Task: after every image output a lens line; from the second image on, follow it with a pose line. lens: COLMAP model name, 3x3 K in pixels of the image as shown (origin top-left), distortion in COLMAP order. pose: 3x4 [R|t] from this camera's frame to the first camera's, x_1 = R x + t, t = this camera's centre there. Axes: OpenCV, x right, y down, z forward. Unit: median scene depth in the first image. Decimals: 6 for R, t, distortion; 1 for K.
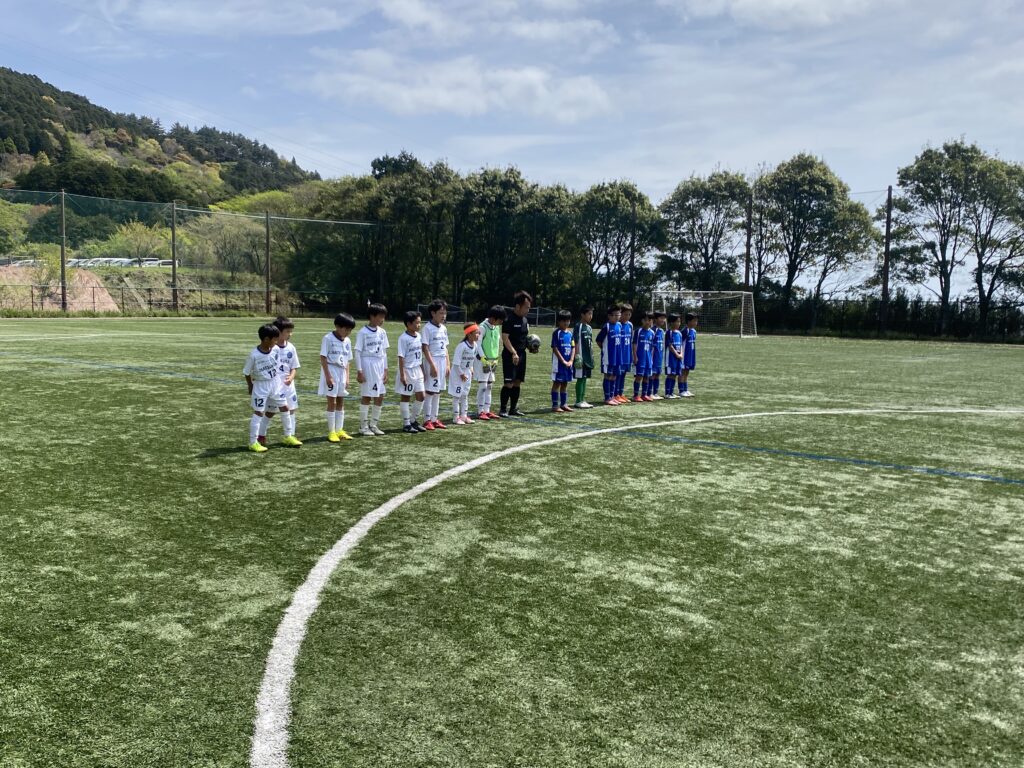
lens RADIAL K [[935.8, 0, 511.2], [0, 935.8, 369.5], [0, 0, 1]] dist [-0.001962, -0.002651]
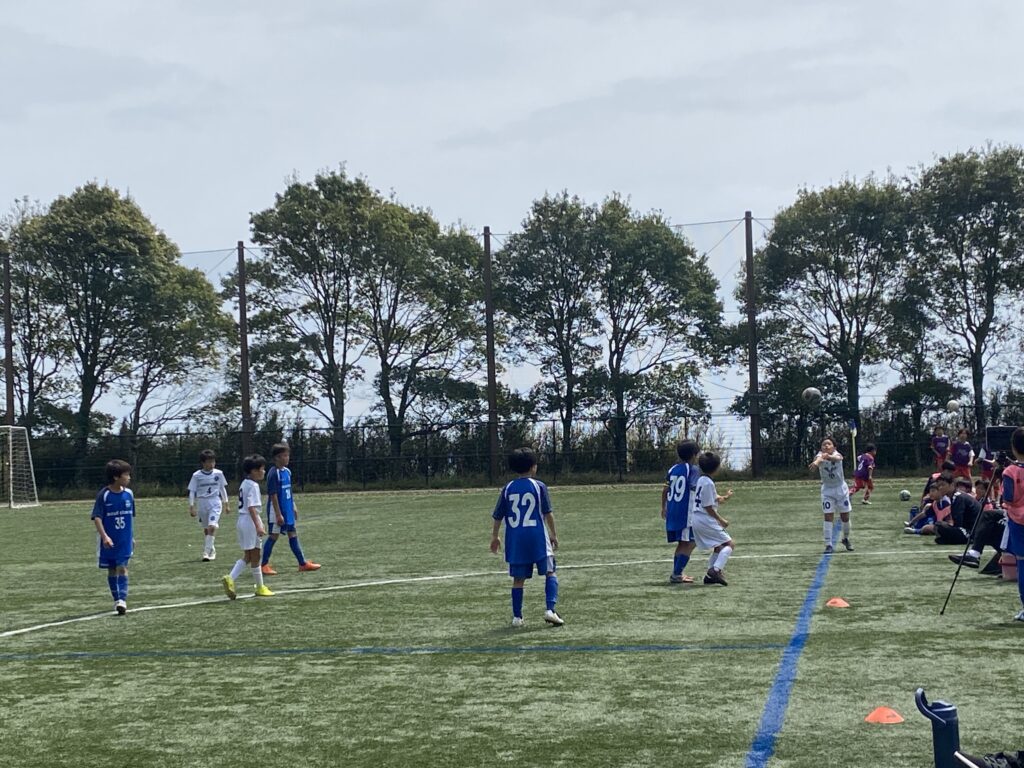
lens RADIAL K [[1828.7, 0, 512.0], [0, 1828.7, 384.0], [0, 0, 1]] dist [0.009381, -0.020063]
pose [[0.858756, -0.033213, 0.511307, -0.053298], [0.086575, 0.992955, -0.080907, 0.006187], [-0.505017, 0.113746, 0.855581, -0.093251]]
